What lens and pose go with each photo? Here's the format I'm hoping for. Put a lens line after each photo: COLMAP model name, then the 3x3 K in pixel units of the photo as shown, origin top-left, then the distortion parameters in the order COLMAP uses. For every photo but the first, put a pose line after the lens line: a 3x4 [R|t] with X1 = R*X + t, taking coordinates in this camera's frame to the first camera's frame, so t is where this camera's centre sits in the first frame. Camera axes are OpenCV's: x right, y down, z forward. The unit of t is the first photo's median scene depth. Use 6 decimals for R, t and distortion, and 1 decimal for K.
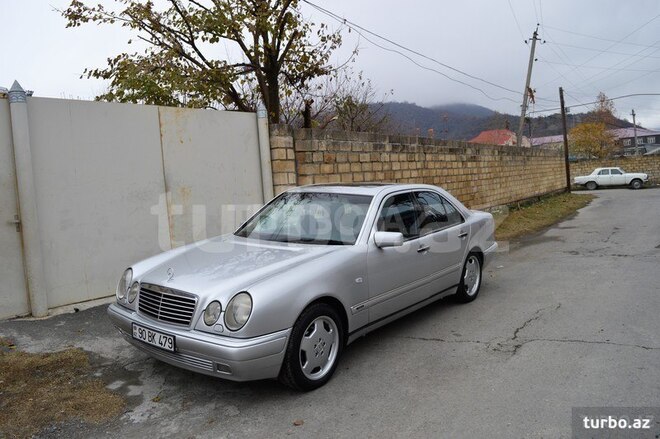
lens RADIAL K [[521.4, 0, 334.2], [0, 521.4, 219.5], [0, 0, 1]] dist [-0.088867, 0.010340]
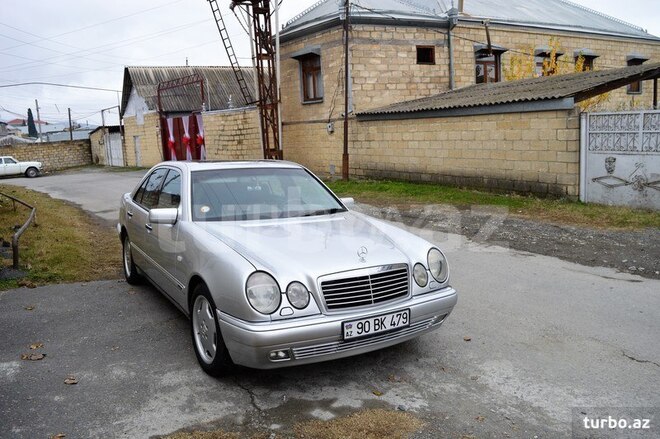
lens RADIAL K [[521.4, 0, 334.2], [0, 521.4, 219.5], [0, 0, 1]] dist [-0.088867, 0.010340]
pose [[0.350517, -0.109025, 0.930189, -1.127078], [0.092548, 0.992372, 0.081439, -0.029052], [-0.931972, 0.057542, 0.357933, 0.695445]]
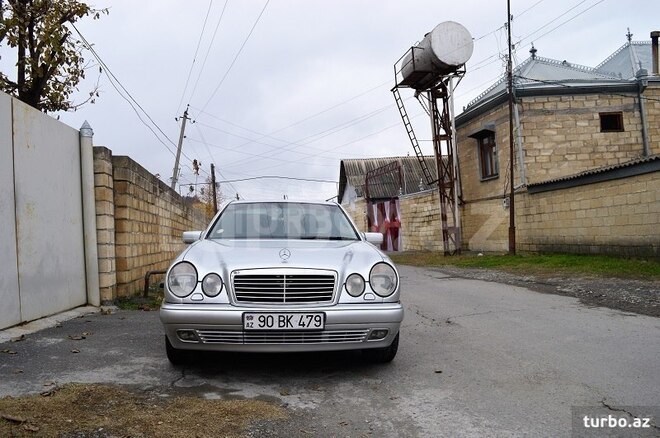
lens RADIAL K [[521.4, 0, 334.2], [0, 521.4, 219.0], [0, 0, 1]] dist [-0.088867, 0.010340]
pose [[0.724171, 0.053058, 0.687577, -0.878335], [0.055721, 0.989274, -0.135024, 0.168091], [-0.687366, 0.136093, 0.713447, 0.242481]]
